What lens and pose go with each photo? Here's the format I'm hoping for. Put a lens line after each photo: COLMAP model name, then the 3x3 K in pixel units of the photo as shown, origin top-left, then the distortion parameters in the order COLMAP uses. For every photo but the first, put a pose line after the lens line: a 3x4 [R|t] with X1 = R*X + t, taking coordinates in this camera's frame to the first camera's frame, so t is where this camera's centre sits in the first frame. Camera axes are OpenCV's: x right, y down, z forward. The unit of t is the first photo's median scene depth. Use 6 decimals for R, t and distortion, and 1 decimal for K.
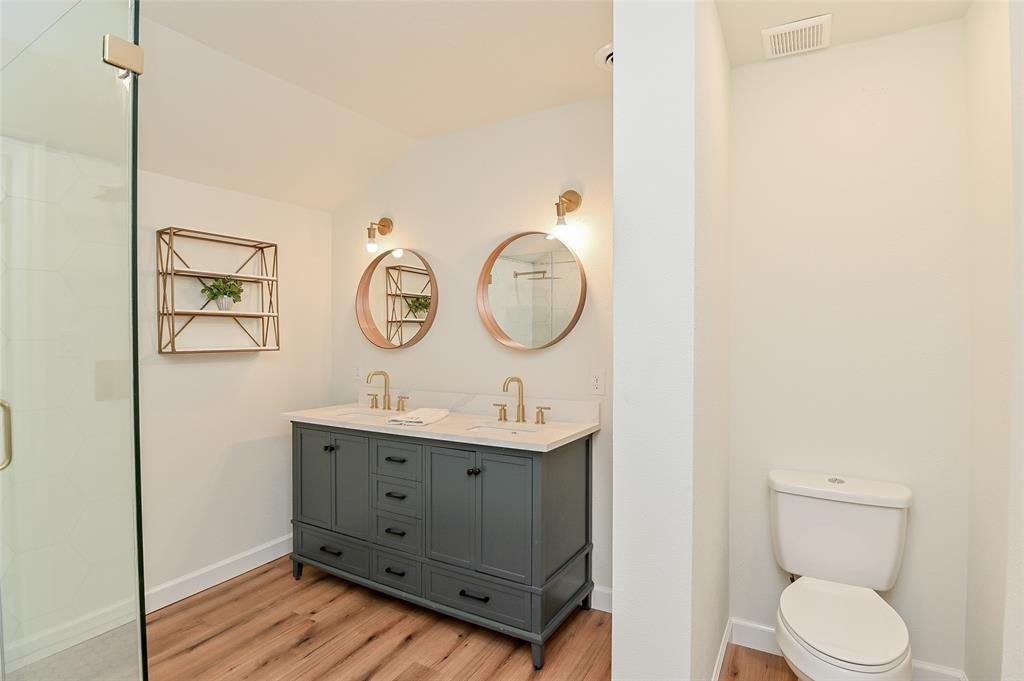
lens RADIAL K [[501.7, 0, 515.2], [0, 501.7, 337.6], [0, 0, 1]] dist [-0.024729, -0.003758]
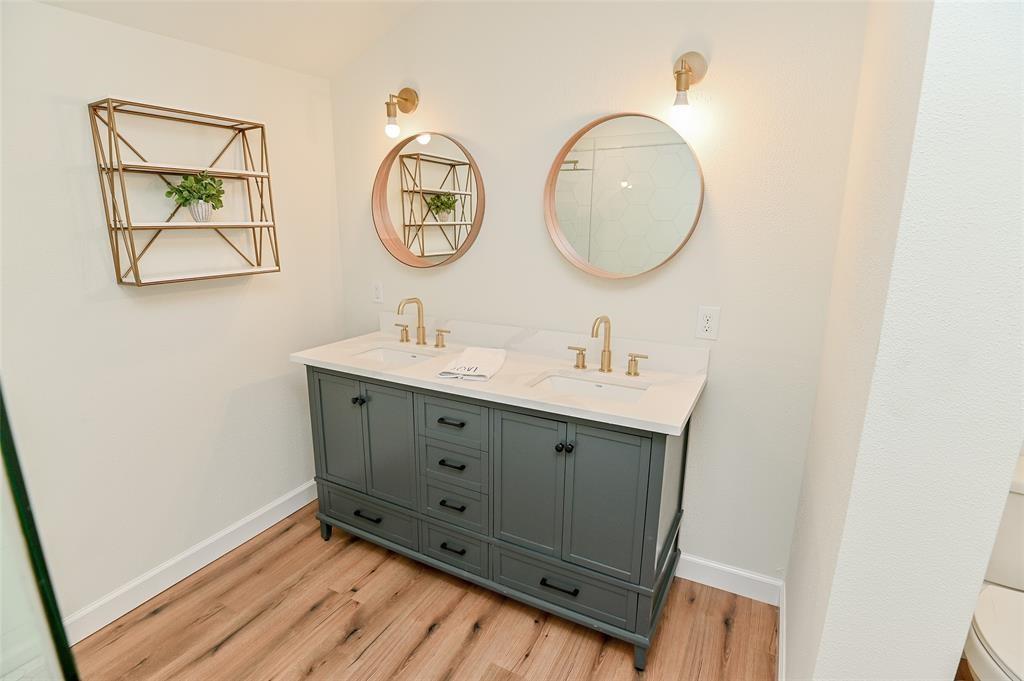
lens RADIAL K [[501.7, 0, 515.2], [0, 501.7, 337.6], [0, 0, 1]] dist [-0.024729, -0.003758]
pose [[0.999275, 0.002035, 0.038008, -0.155663], [-0.010477, 0.974701, 0.223268, -0.056160], [-0.036593, -0.223505, 0.974016, 0.241552]]
